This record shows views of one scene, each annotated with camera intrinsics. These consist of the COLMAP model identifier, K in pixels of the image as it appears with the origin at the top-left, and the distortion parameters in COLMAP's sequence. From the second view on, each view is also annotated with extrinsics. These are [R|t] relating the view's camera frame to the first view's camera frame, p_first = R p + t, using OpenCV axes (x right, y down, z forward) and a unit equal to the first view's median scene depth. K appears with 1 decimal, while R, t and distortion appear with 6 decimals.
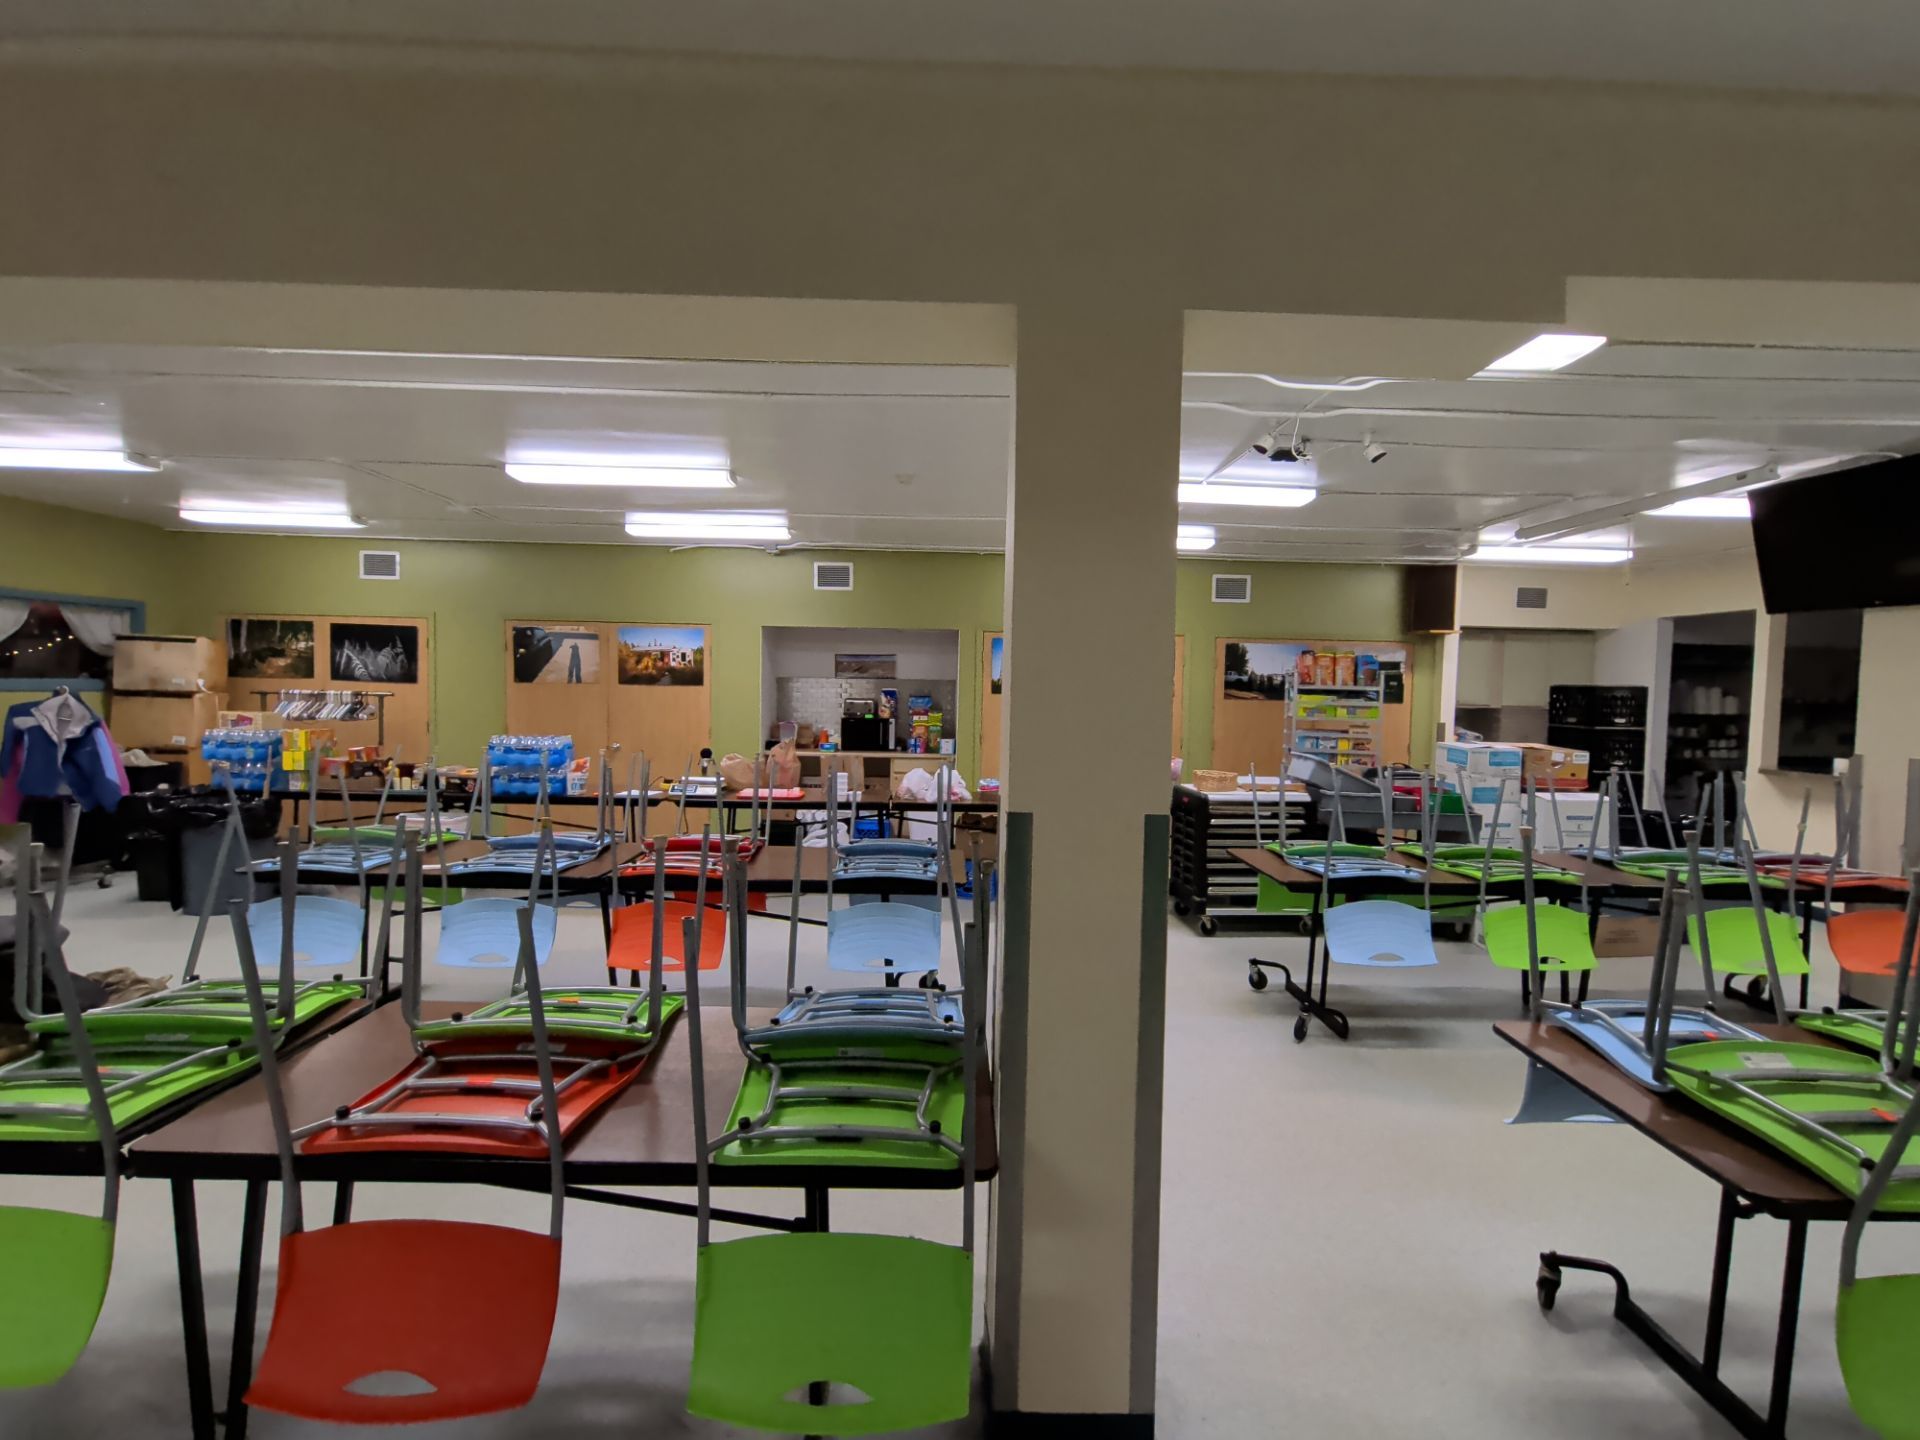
lens RADIAL K [[880.7, 0, 964.7], [0, 880.7, 723.3], [0, 0, 1]] dist [0.004793, -0.000645]
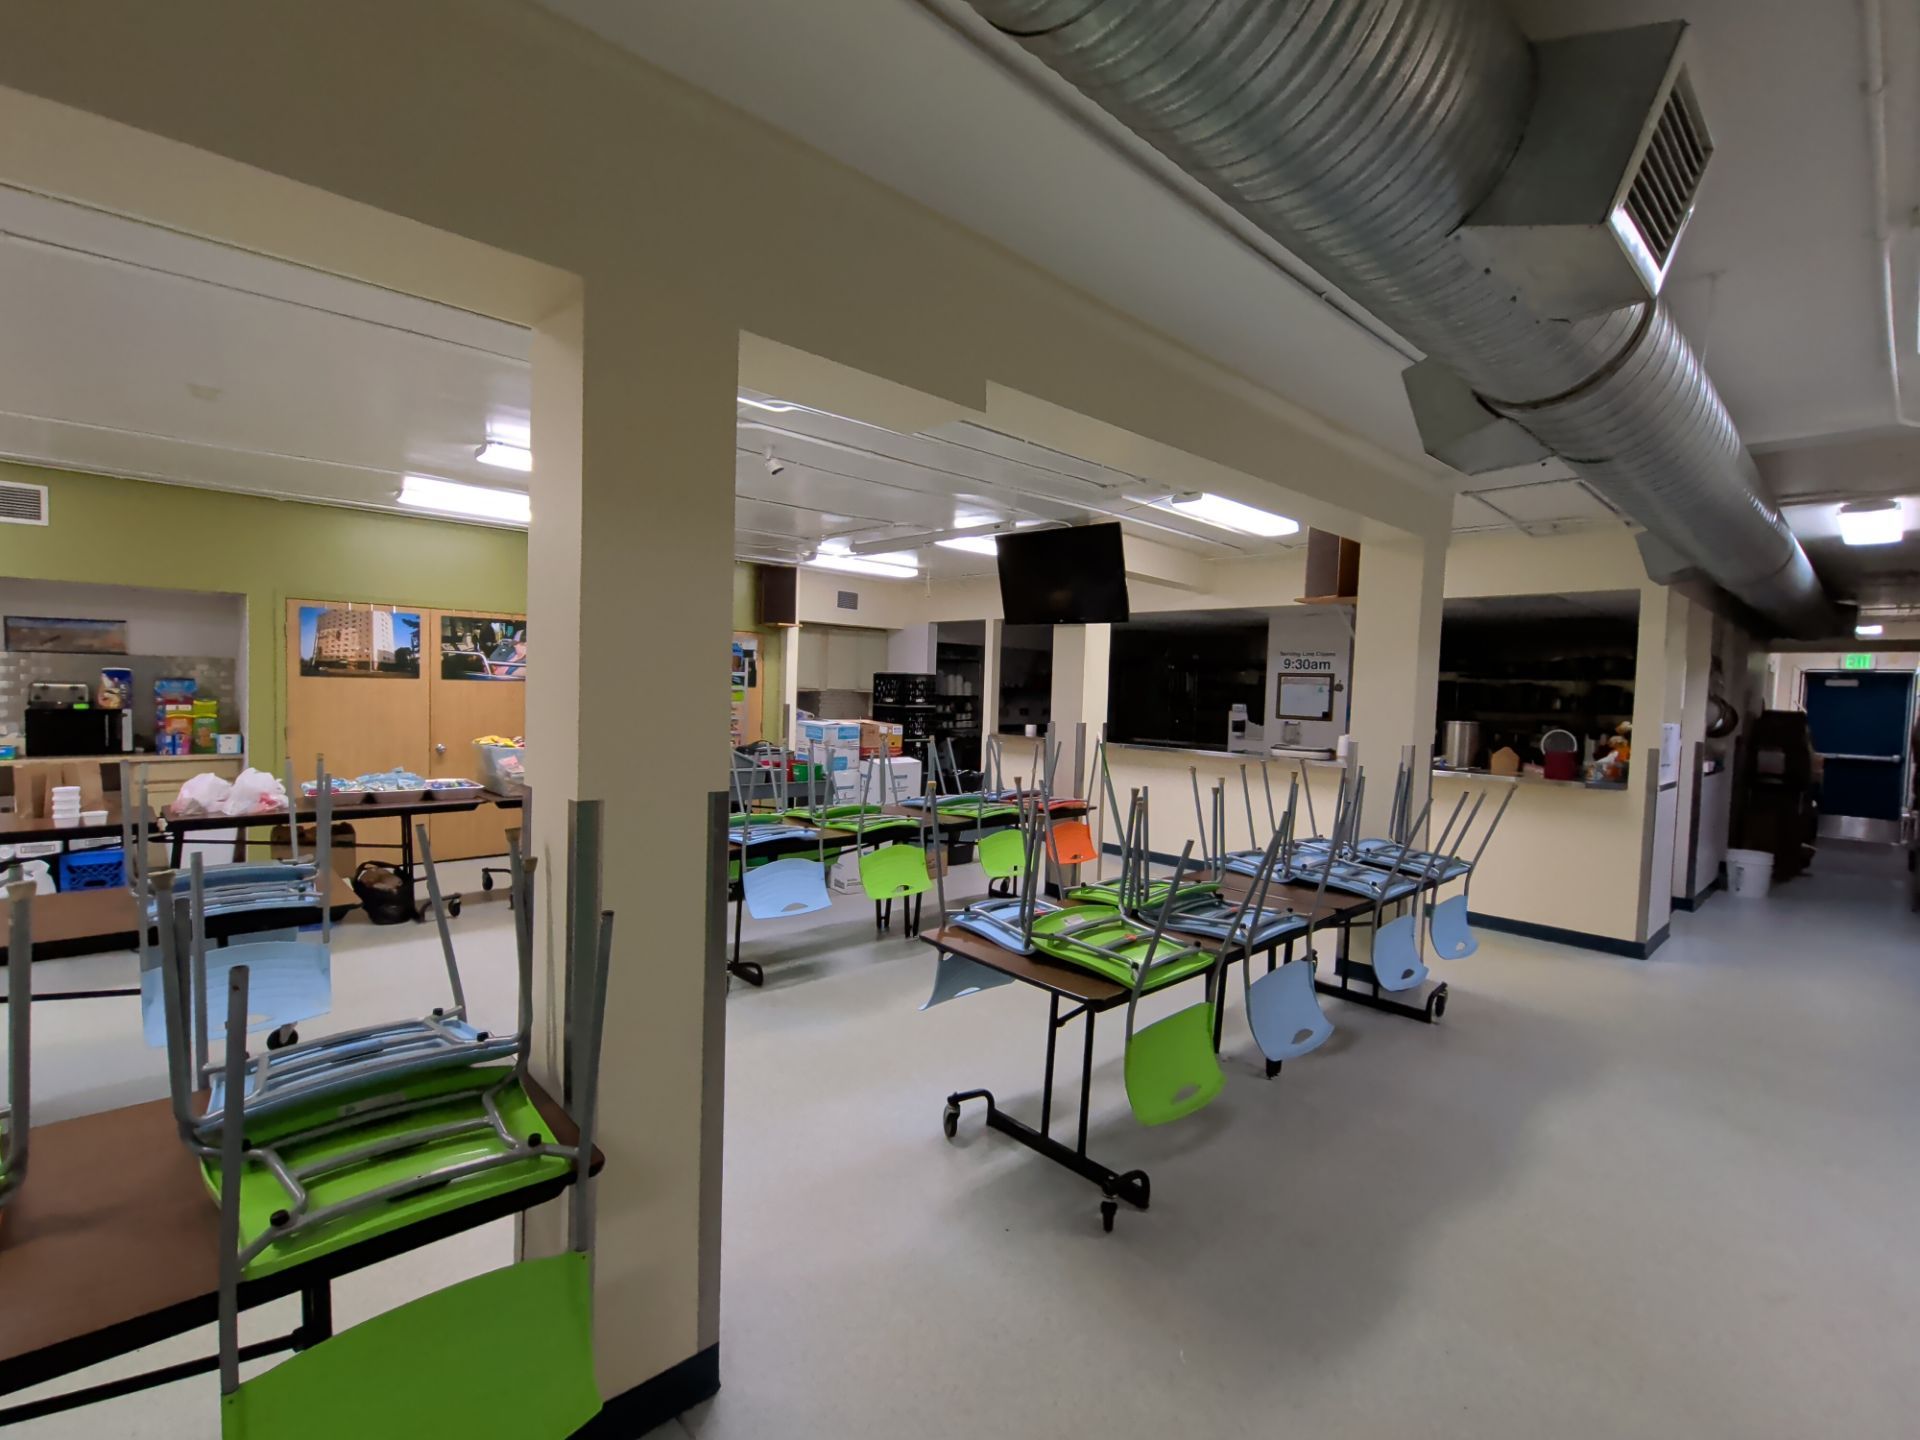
lens RADIAL K [[880.7, 0, 954.5], [0, 880.7, 722.1], [0, 0, 1]] dist [0.004793, -0.000645]
pose [[0.741093, -0.027838, 0.670825, -0.091300], [0.016438, 0.999593, 0.023322, -0.000541], [-0.671201, -0.006257, 0.741249, 0.001358]]
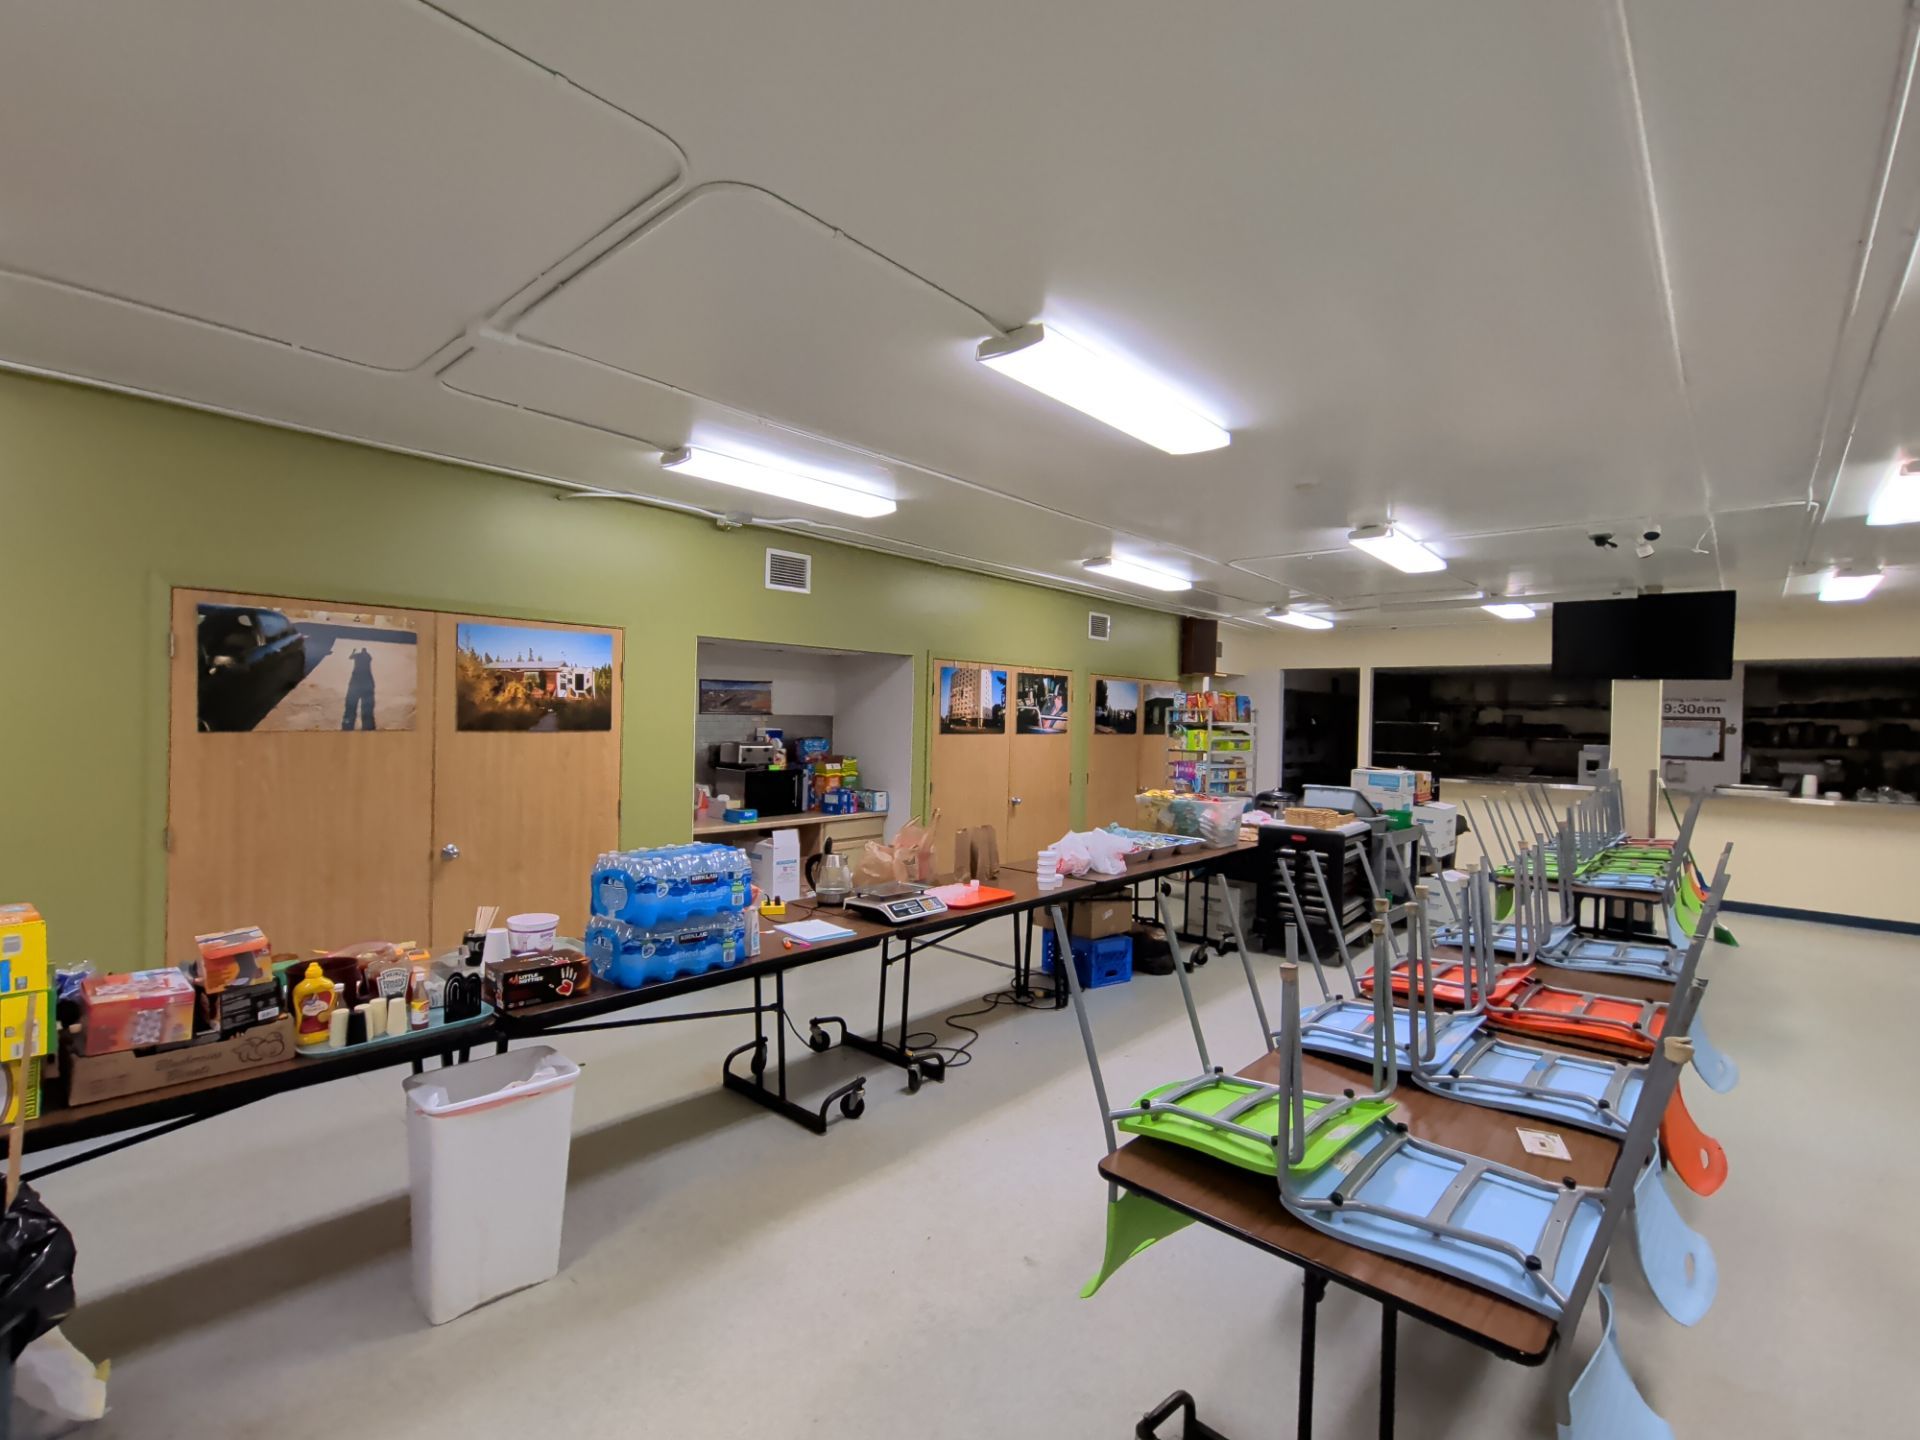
lens RADIAL K [[880.7, 0, 957.7], [0, 880.7, 724.1], [0, 0, 1]] dist [0.004793, -0.000645]
pose [[0.682004, -0.013245, 0.731228, -0.744866], [0.026044, 0.999642, -0.006184, -0.048871], [-0.730884, 0.023262, 0.682105, 0.555442]]
